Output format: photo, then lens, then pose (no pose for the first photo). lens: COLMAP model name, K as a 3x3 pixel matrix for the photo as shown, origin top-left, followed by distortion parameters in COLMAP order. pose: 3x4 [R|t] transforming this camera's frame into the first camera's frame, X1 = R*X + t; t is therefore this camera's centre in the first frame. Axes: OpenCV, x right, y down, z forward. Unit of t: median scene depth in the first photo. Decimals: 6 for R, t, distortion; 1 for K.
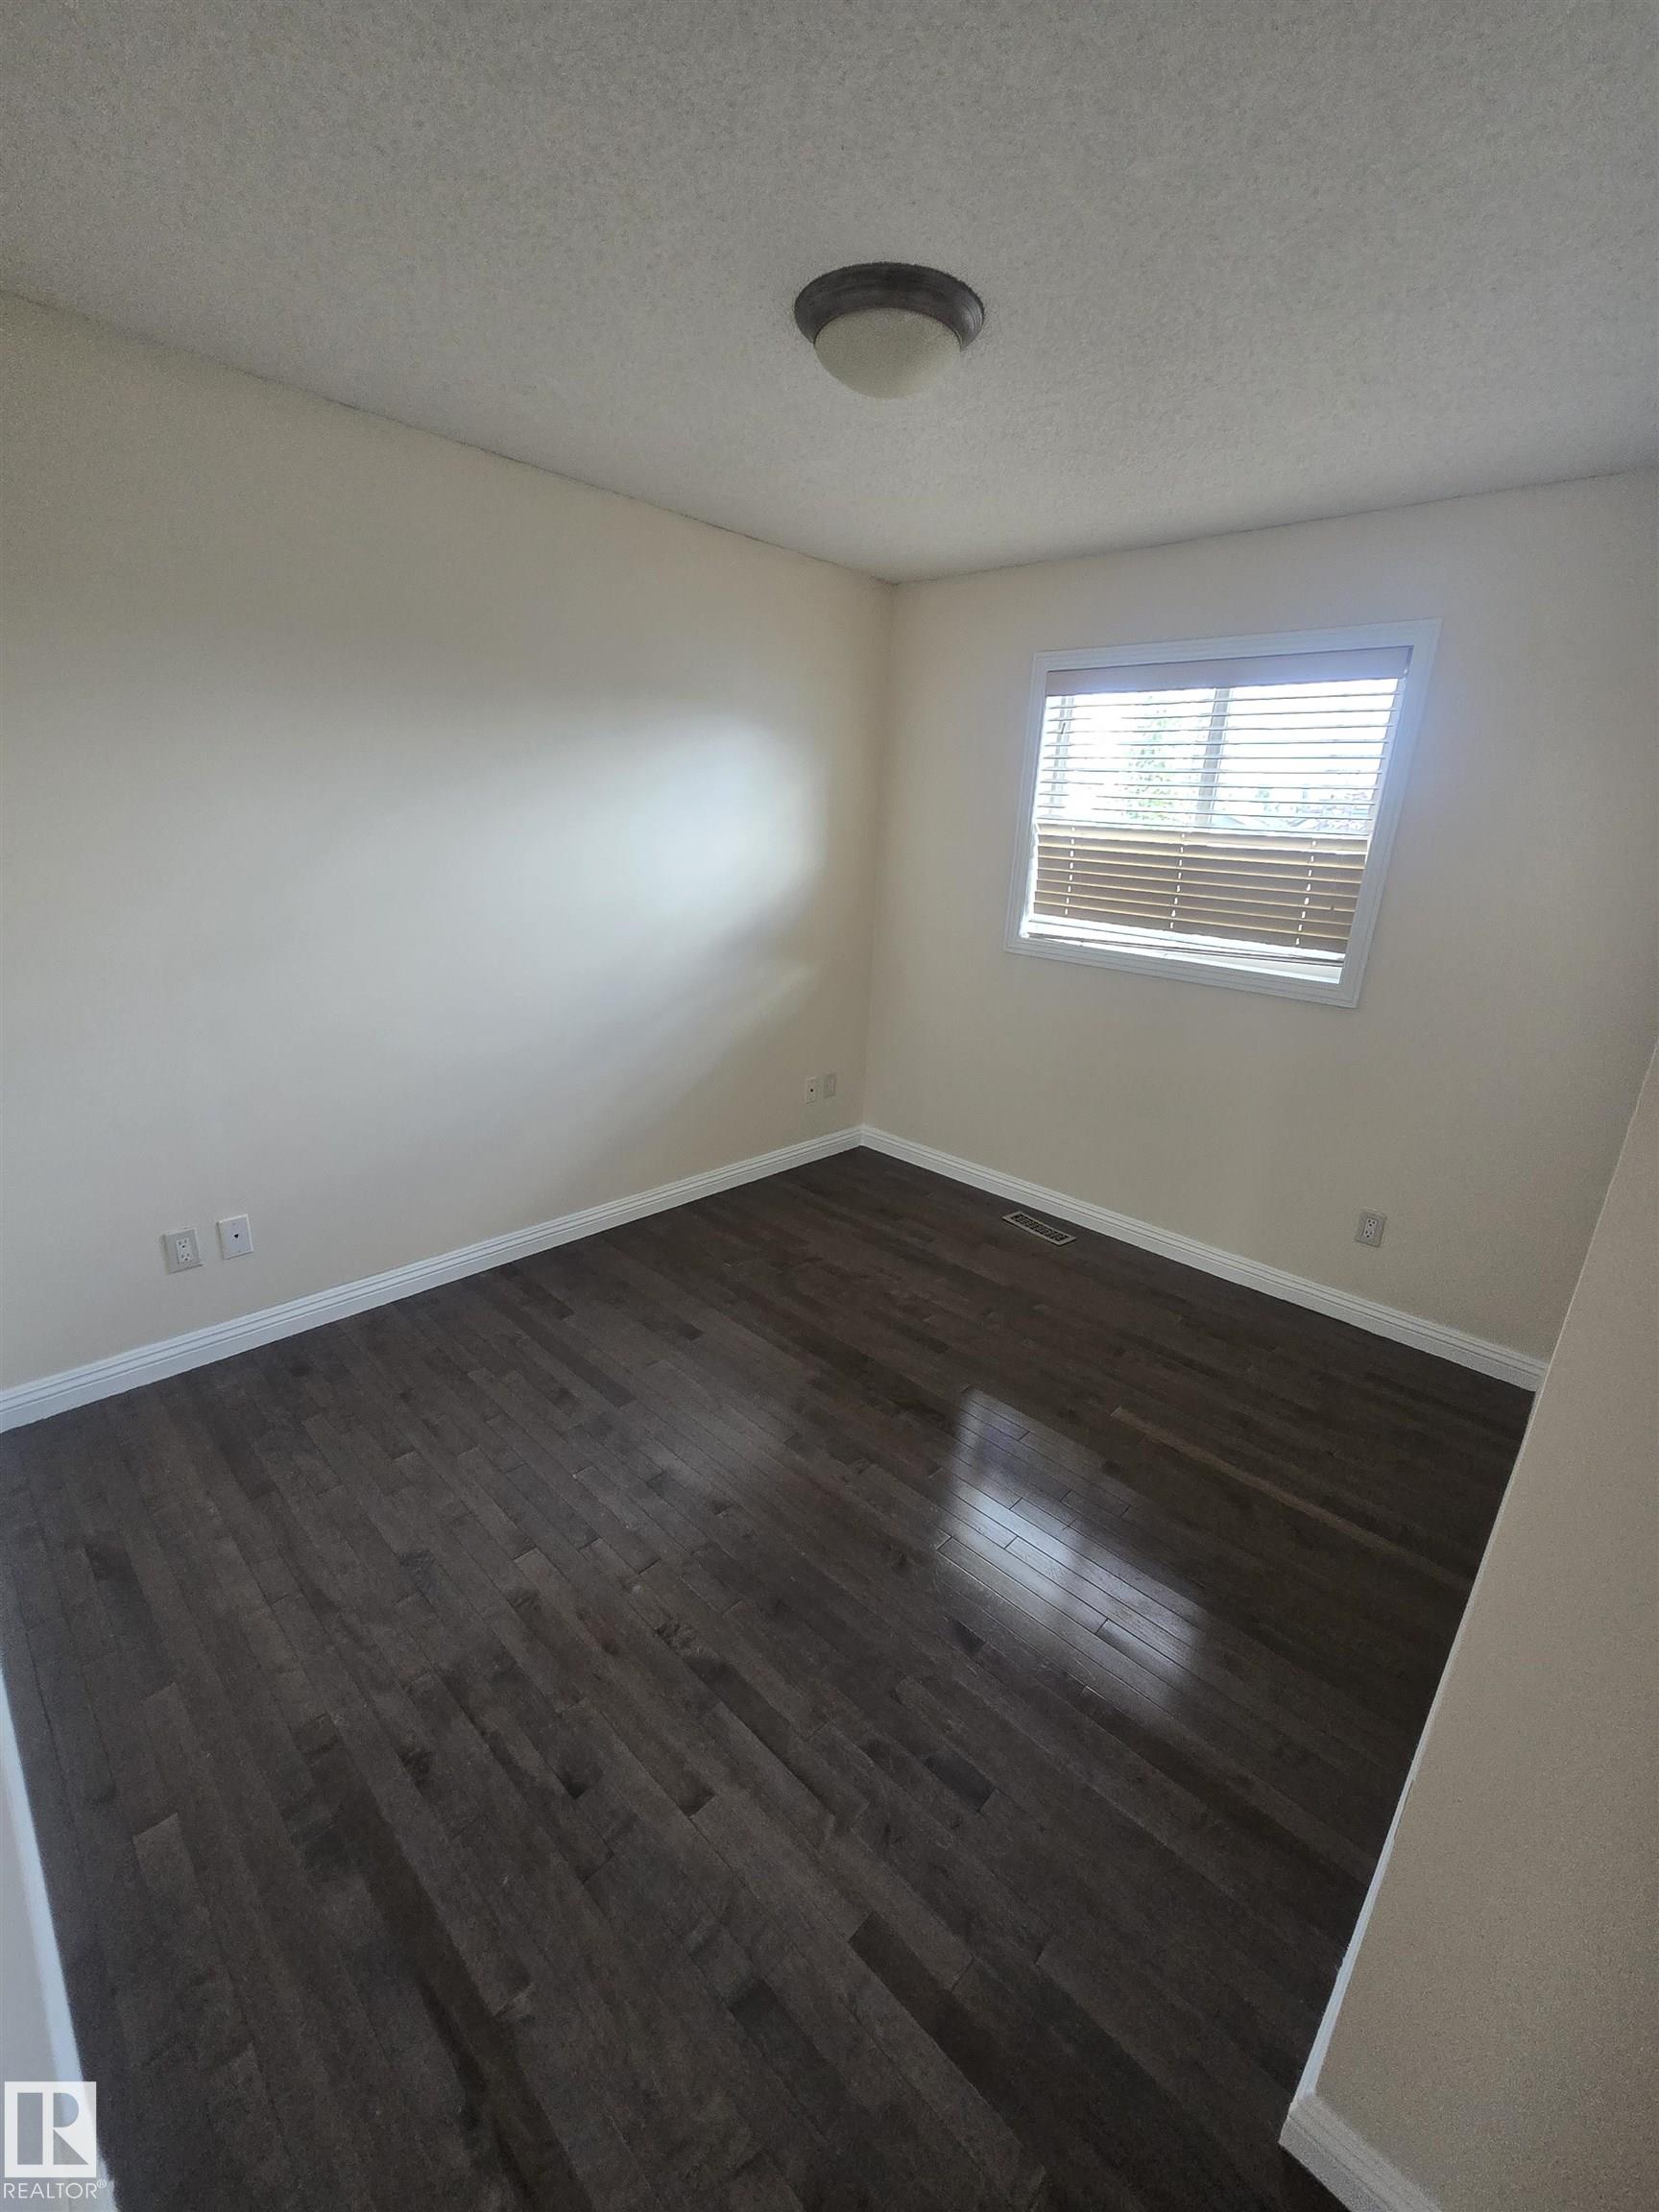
lens RADIAL K [[906.2, 0, 820.0], [0, 906.2, 1099.1], [0, 0, 1]] dist [-0.000096, 0.000051]
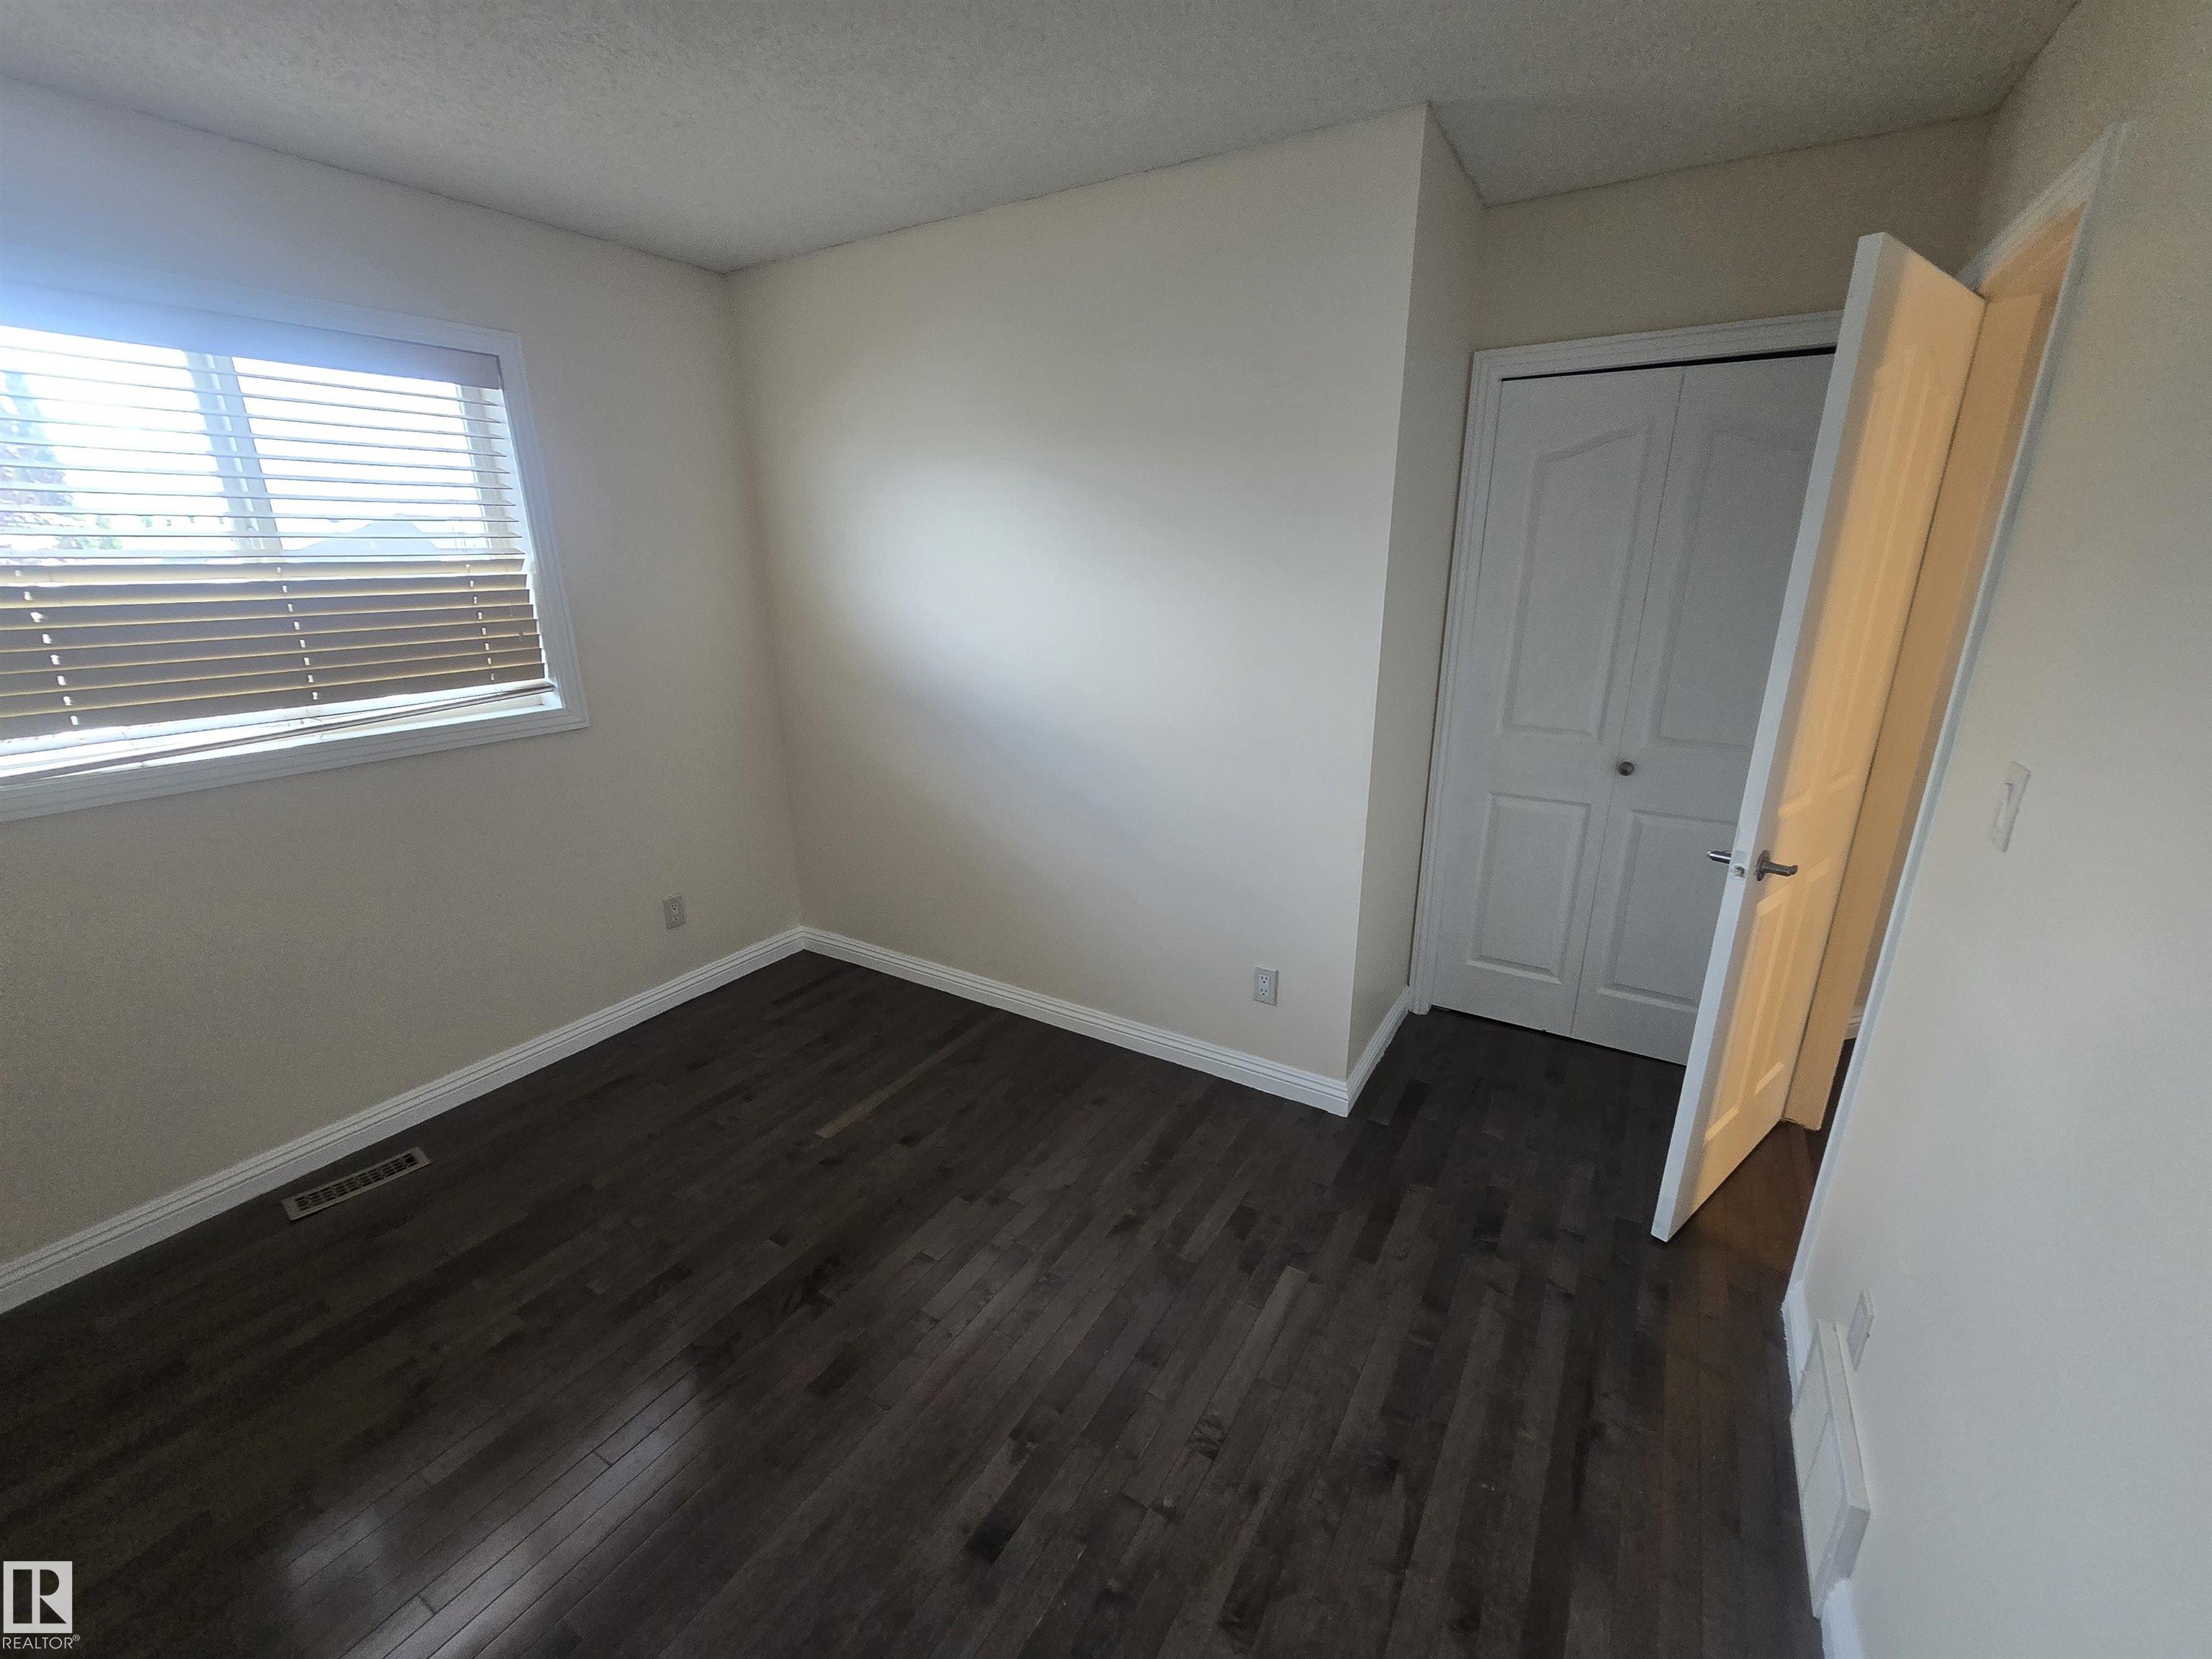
lens RADIAL K [[906.2, 0, 1109.4], [0, 906.2, 833.1], [0, 0, 1]] dist [-0.000096, 0.000051]
pose [[-0.207945, -0.336536, 0.918424, -0.531856], [0.295666, 0.873400, 0.386981, -0.234443], [-0.932384, 0.352017, -0.082117, 0.644702]]
